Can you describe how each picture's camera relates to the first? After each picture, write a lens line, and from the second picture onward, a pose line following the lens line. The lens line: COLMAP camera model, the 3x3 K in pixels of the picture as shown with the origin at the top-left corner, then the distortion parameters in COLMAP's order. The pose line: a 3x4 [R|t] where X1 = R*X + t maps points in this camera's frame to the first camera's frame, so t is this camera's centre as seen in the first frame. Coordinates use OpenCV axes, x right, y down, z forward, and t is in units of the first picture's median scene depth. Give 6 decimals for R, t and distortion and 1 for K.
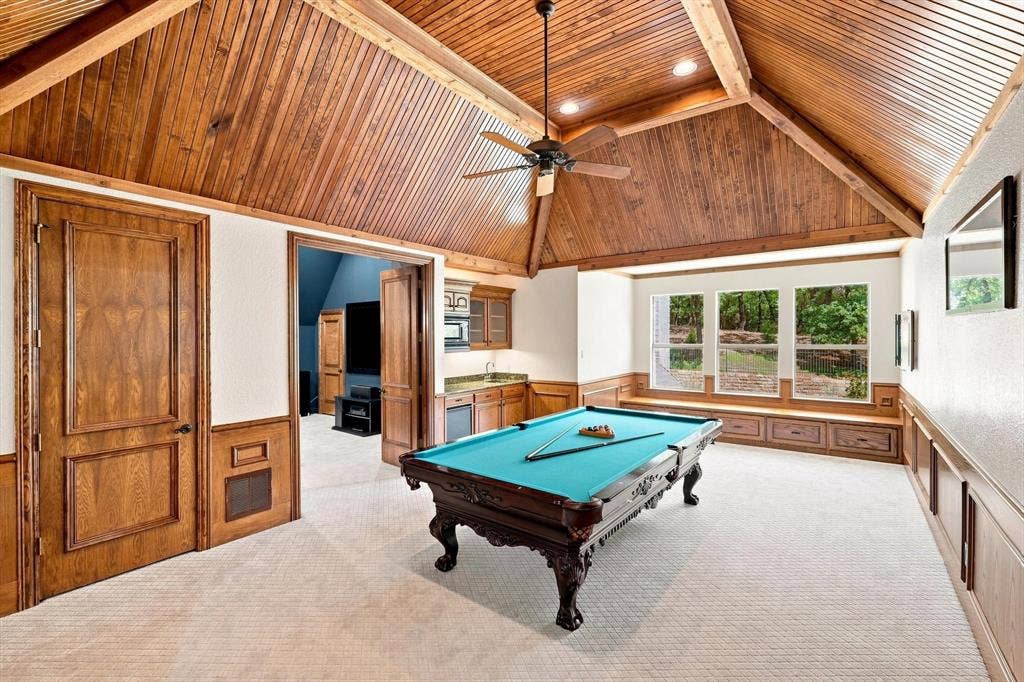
lens RADIAL K [[448.7, 0, 513.4], [0, 448.7, 338.6], [0, 0, 1]] dist [0.001475, -0.000031]
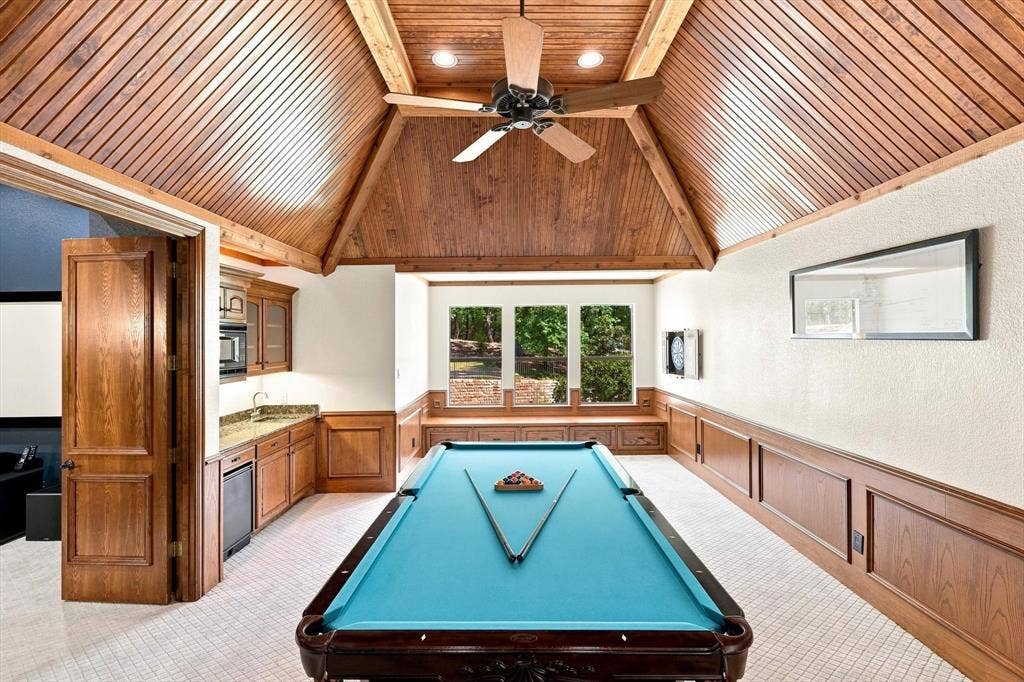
lens RADIAL K [[448.7, 0, 513.0], [0, 448.7, 337.9], [0, 0, 1]] dist [0.001475, -0.000031]
pose [[0.797628, 0.002117, 0.603146, -0.176532], [0.008170, 0.999864, -0.014315, -0.019280], [-0.603095, 0.016346, 0.797502, 0.238869]]
